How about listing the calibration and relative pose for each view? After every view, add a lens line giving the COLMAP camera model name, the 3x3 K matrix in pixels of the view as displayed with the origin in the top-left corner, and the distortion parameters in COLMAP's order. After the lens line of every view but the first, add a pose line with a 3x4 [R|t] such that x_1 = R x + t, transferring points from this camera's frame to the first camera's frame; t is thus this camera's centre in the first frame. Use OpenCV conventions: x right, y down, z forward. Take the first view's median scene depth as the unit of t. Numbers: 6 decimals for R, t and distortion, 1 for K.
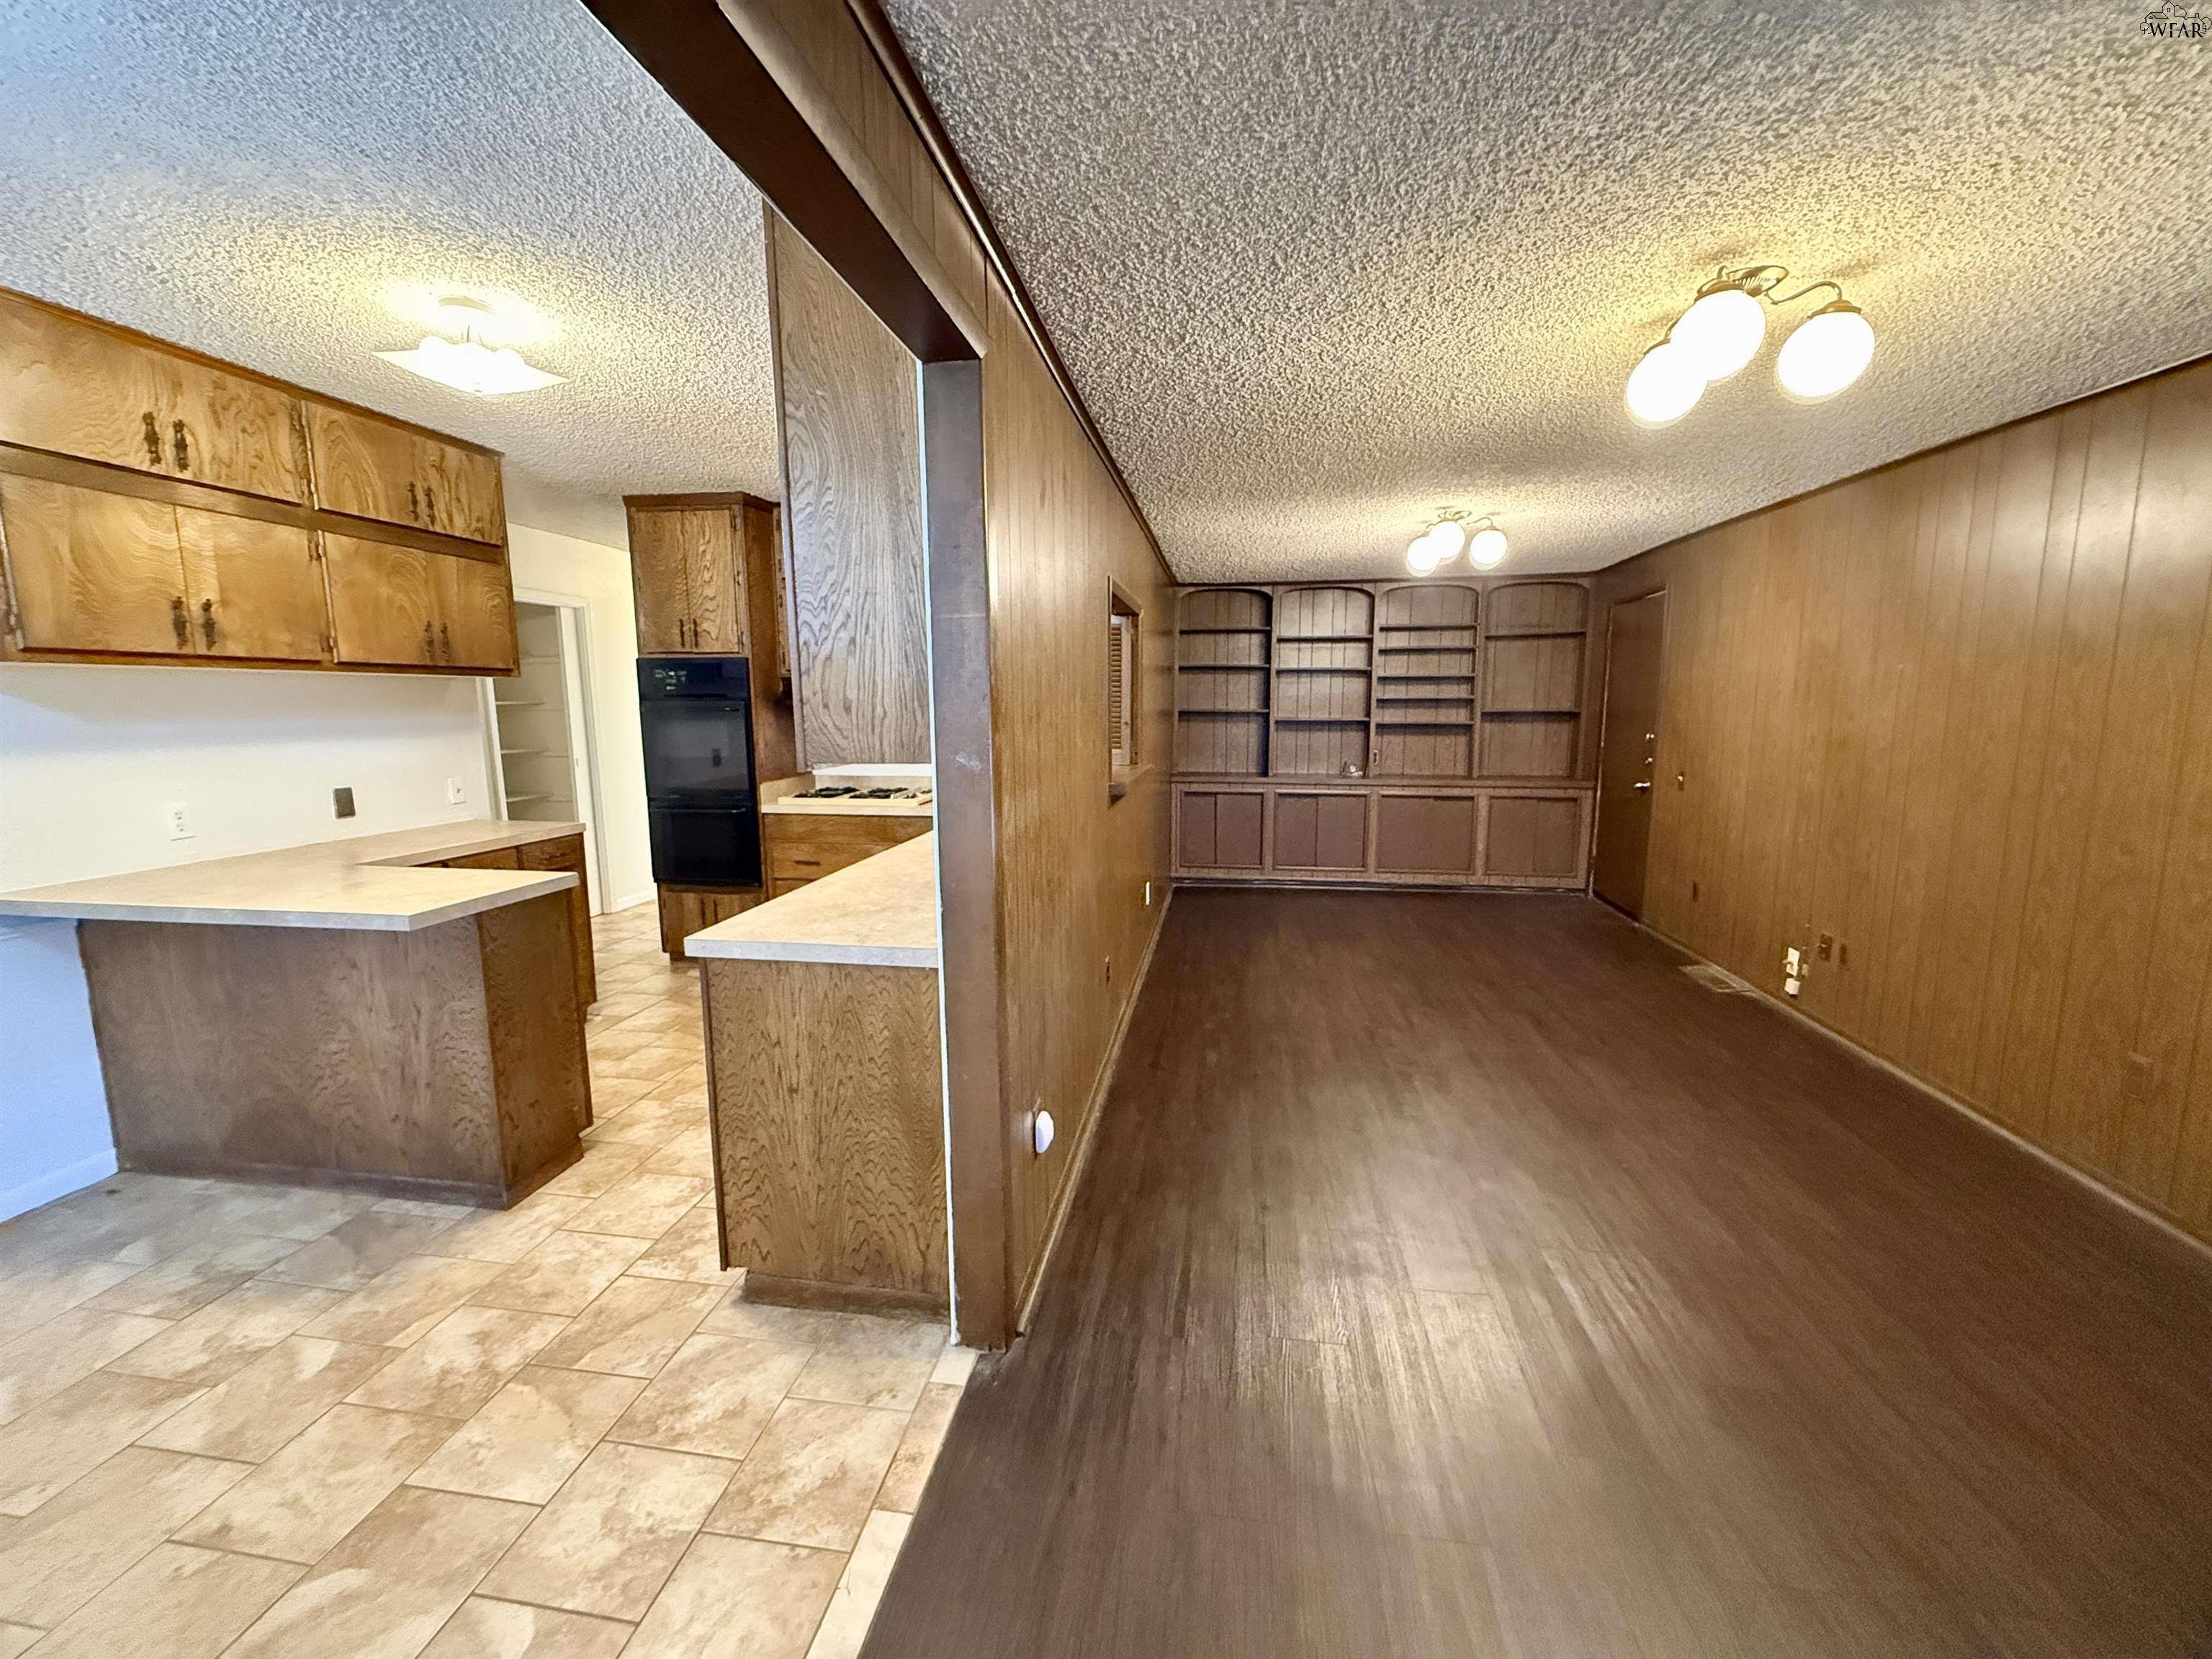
lens RADIAL K [[881.2, 0, 1098.6], [0, 881.2, 827.7], [0, 0, 1]] dist [-0.000485, 0.000234]
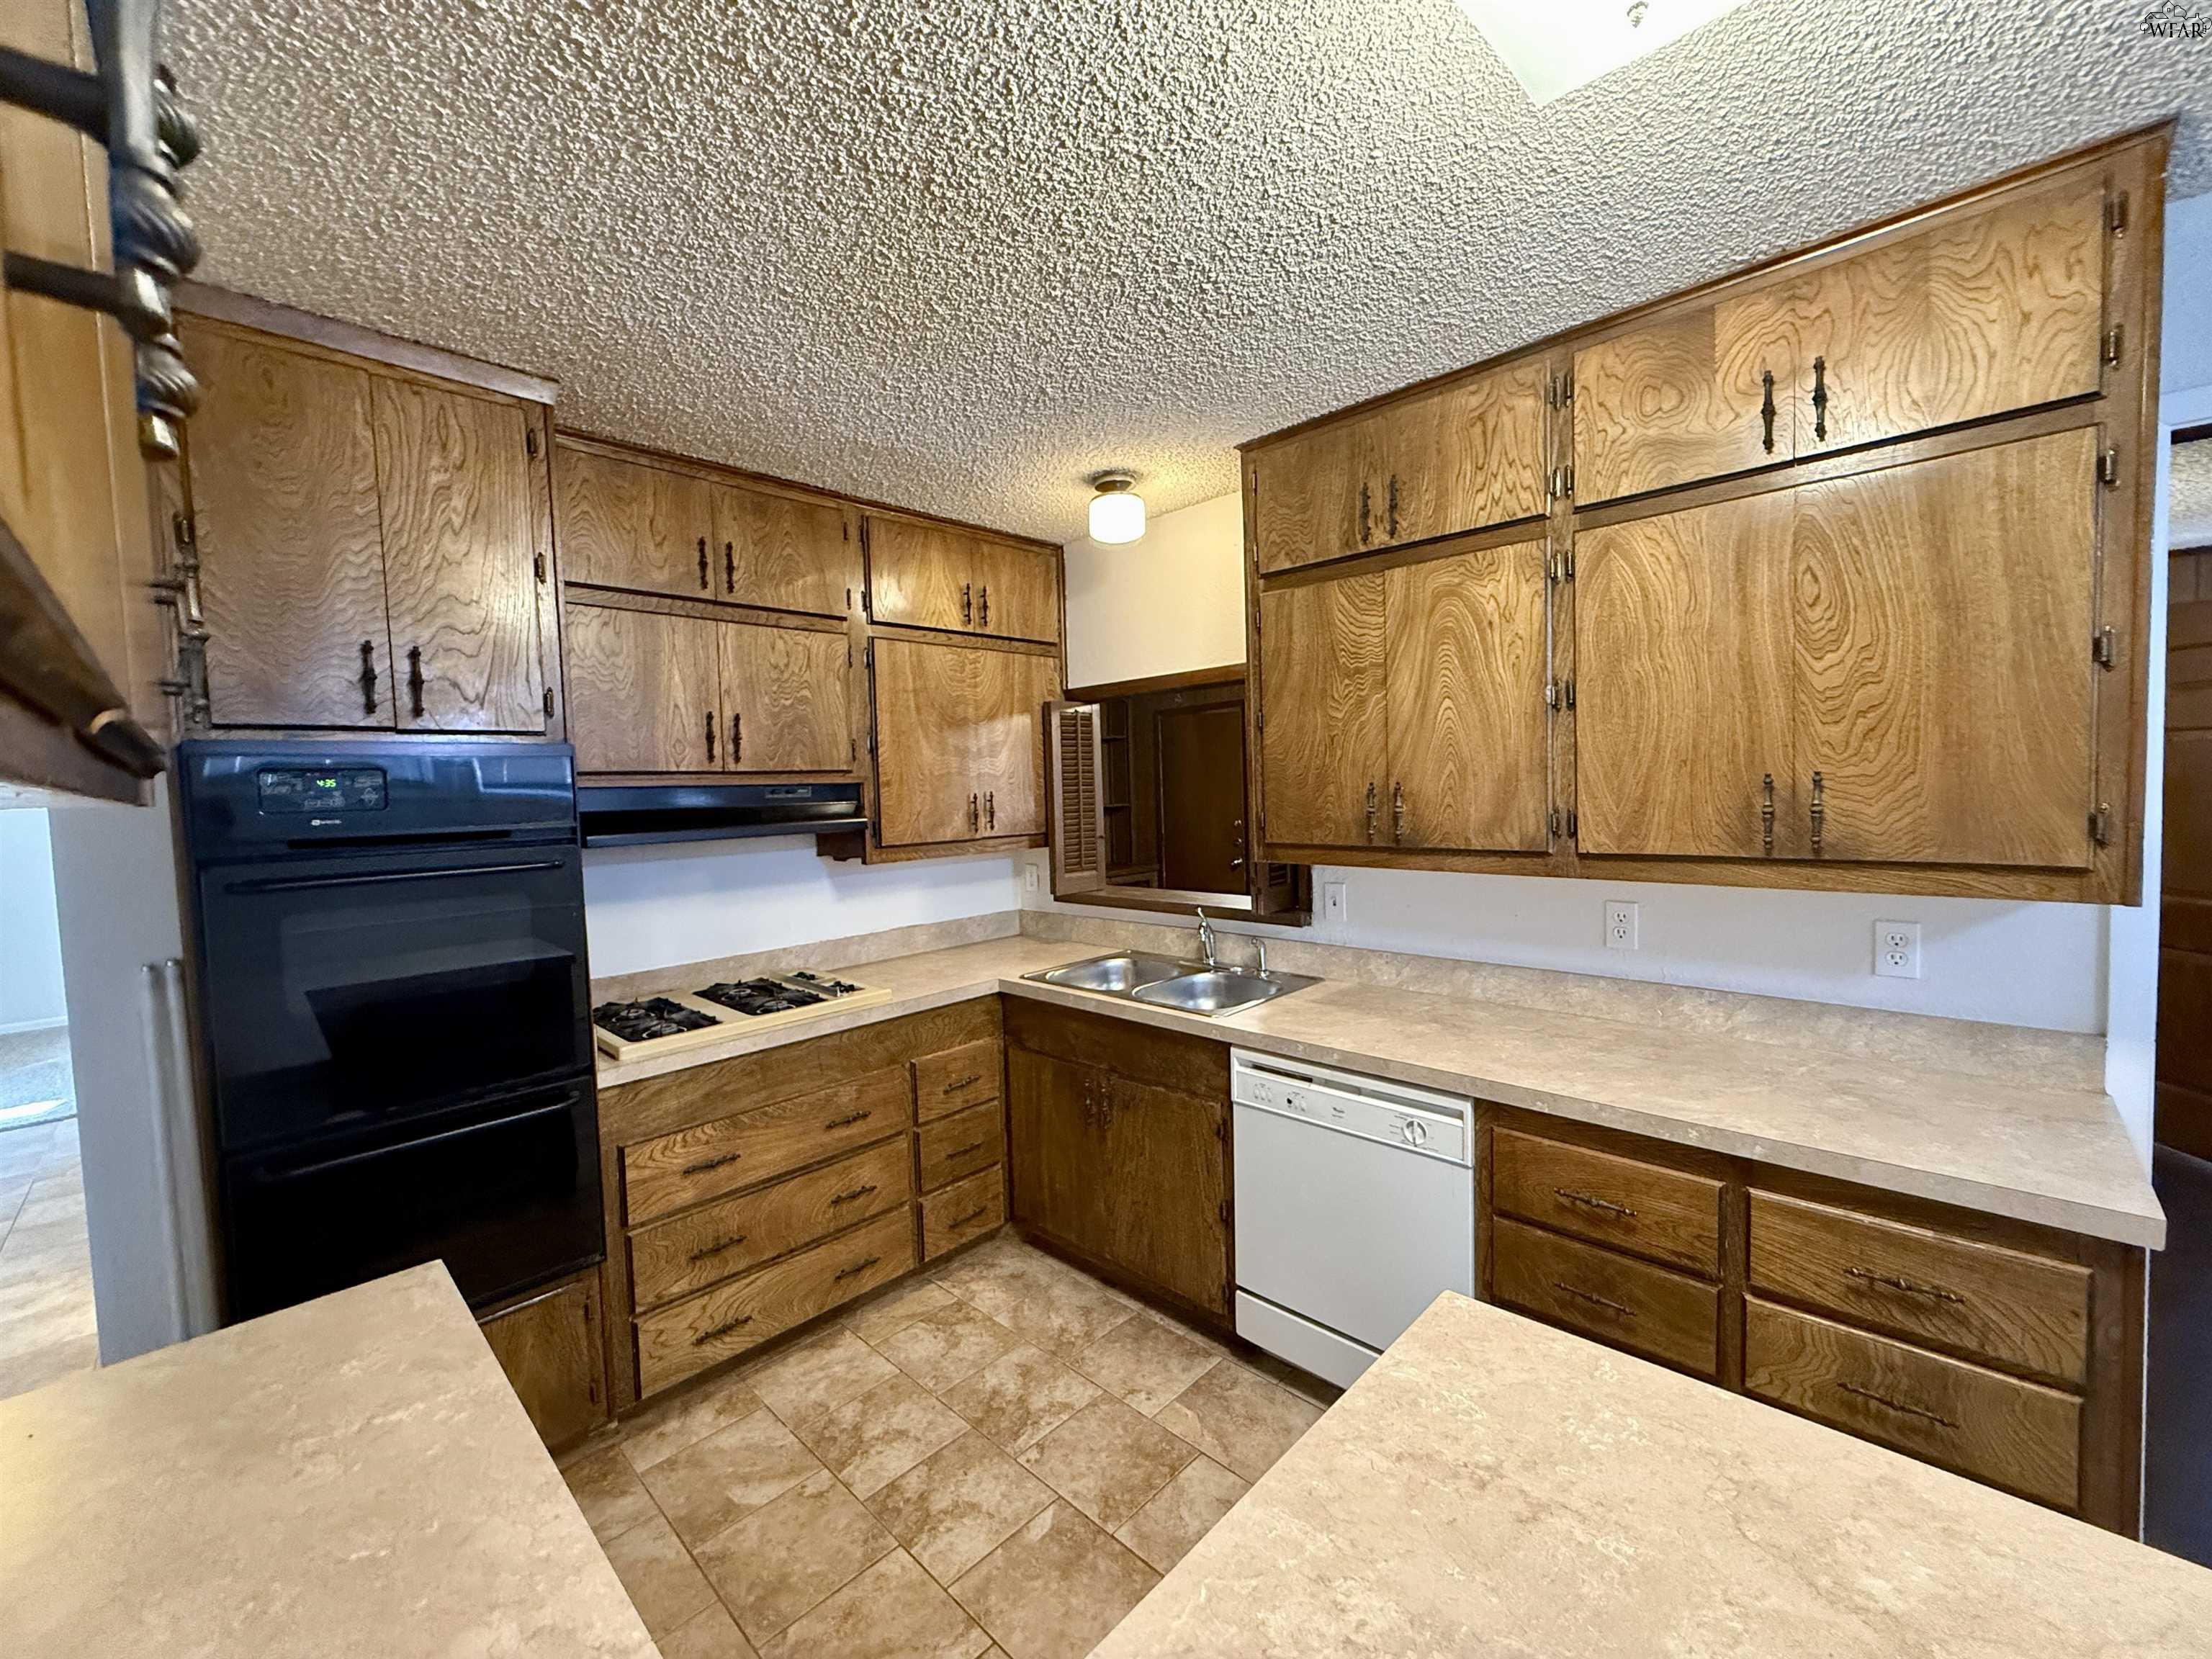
lens RADIAL K [[881.2, 0, 1095.9], [0, 881.2, 828.1], [0, 0, 1]] dist [-0.000485, 0.000234]
pose [[0.581999, -0.055365, 0.811302, -0.972234], [0.146830, 0.988436, -0.037878, -0.154694], [-0.799824, 0.141169, 0.583398, 0.860129]]
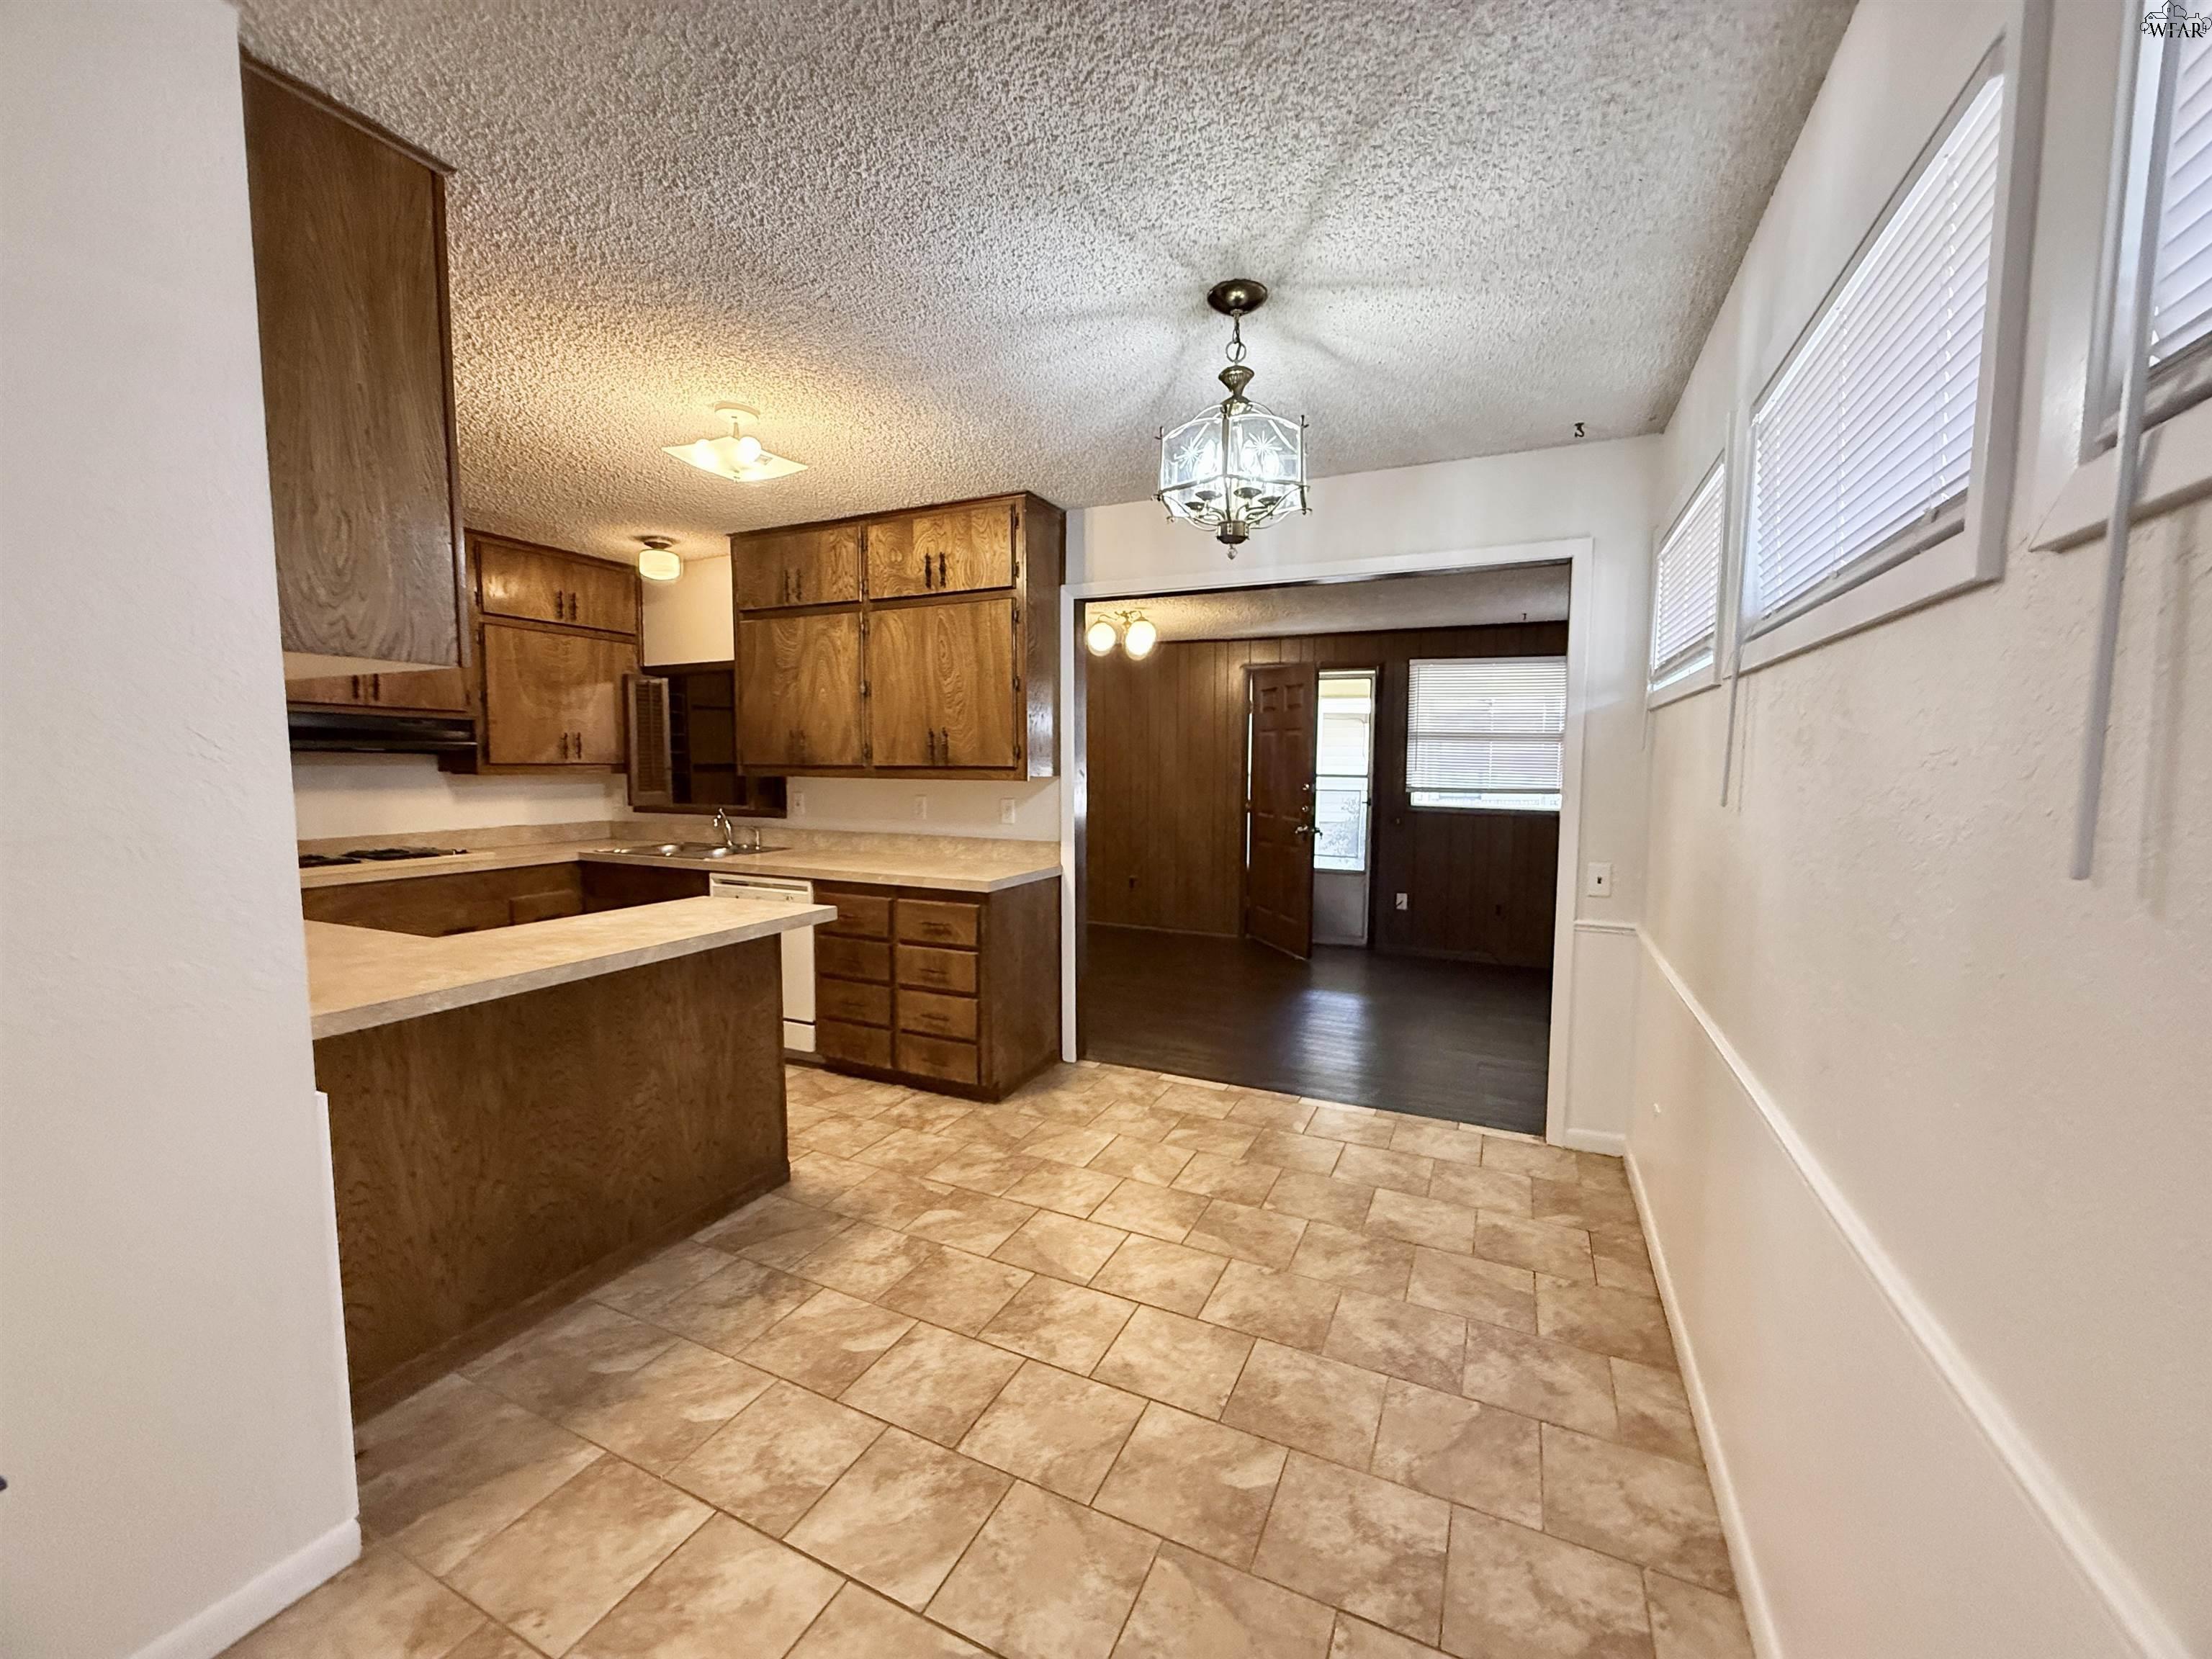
lens RADIAL K [[881.2, 0, 1097.7], [0, 881.2, 827.9], [0, 0, 1]] dist [-0.000485, 0.000234]
pose [[0.285234, -0.065909, 0.956189, -1.466666], [0.133004, 0.990702, 0.028612, 0.001361], [-0.949185, 0.119016, 0.291348, 0.212143]]
